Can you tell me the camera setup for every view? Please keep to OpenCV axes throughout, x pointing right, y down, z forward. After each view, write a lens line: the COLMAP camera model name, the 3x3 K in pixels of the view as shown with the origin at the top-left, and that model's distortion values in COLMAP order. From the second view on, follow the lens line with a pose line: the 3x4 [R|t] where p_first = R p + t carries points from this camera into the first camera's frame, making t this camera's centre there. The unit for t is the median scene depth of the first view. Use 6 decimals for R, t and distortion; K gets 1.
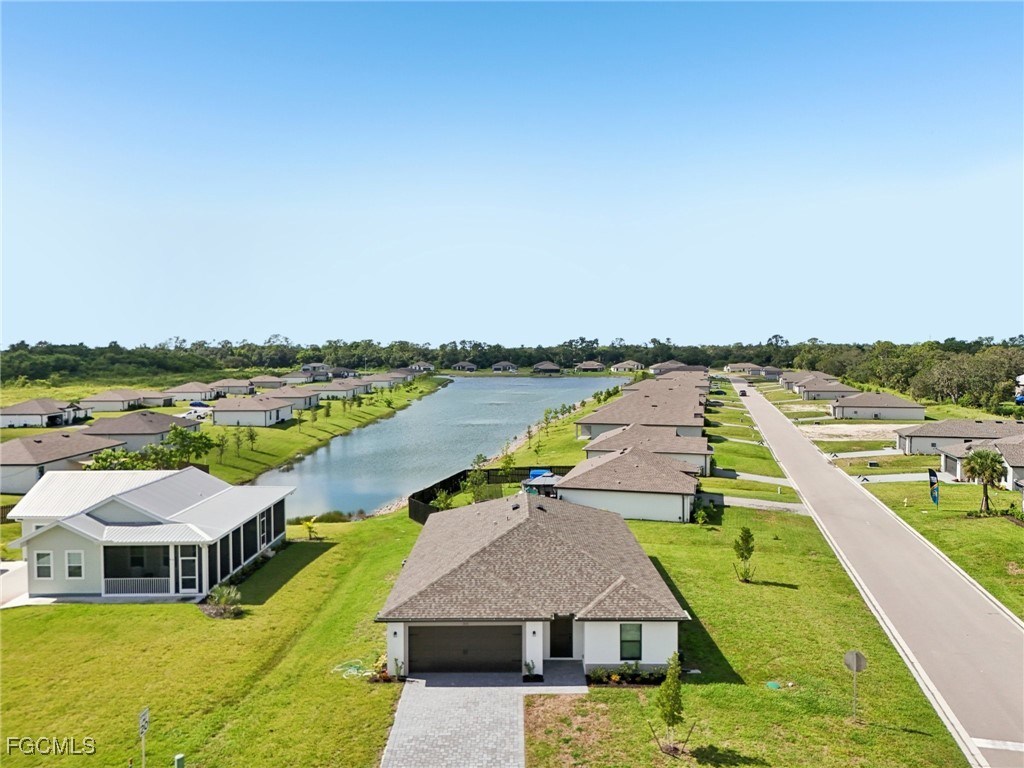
lens RADIAL K [[768.0, 0, 516.8], [0, 768.0, 406.4], [0, 0, 1]] dist [0.047620, -0.030575]
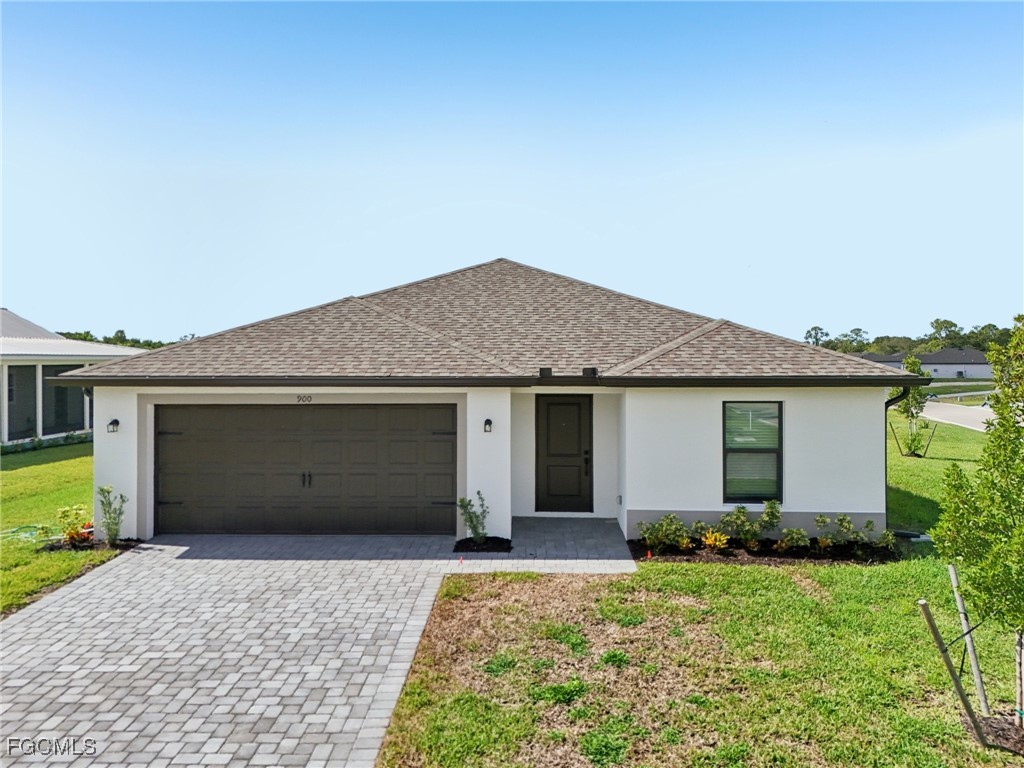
lens RADIAL K [[768.0, 0, 513.8], [0, 768.0, 387.9], [0, 0, 1]] dist [0.047620, -0.030575]
pose [[0.999332, 0.002798, -0.036429, 0.048554], [-0.004379, 0.999049, -0.043373, 0.294672], [0.036273, 0.043503, 0.998395, 0.638071]]
